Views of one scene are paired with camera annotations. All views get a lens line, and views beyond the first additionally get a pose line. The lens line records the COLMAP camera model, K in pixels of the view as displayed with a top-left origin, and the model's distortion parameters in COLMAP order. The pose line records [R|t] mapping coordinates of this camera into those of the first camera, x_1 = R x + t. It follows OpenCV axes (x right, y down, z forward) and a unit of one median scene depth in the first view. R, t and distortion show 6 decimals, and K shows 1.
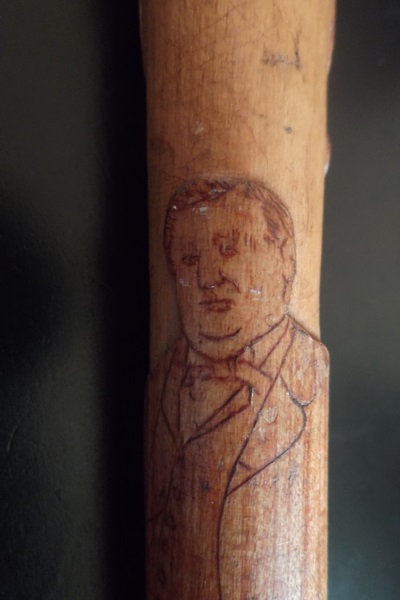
lens RADIAL K [[426.1, 0, 198.0], [0, 426.1, 302.1], [0, 0, 1]] dist [0.029996, -0.009891]
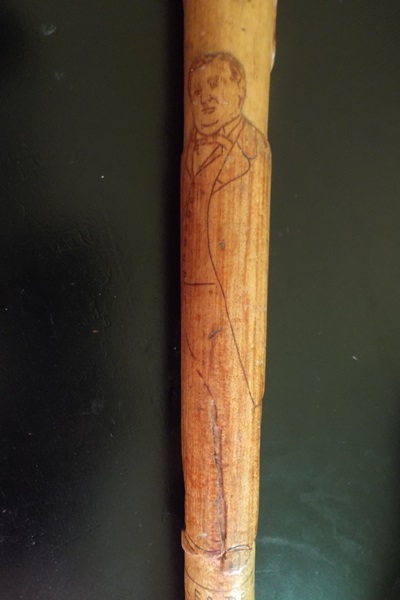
lens RADIAL K [[426.1, 0, 201.5], [0, 426.1, 297.4], [0, 0, 1]] dist [0.029996, -0.009891]
pose [[0.981039, 0.016619, -0.193096, 0.454724], [-0.016923, 0.999857, 0.000077, 0.982831], [0.193070, 0.003192, 0.981180, -1.209932]]
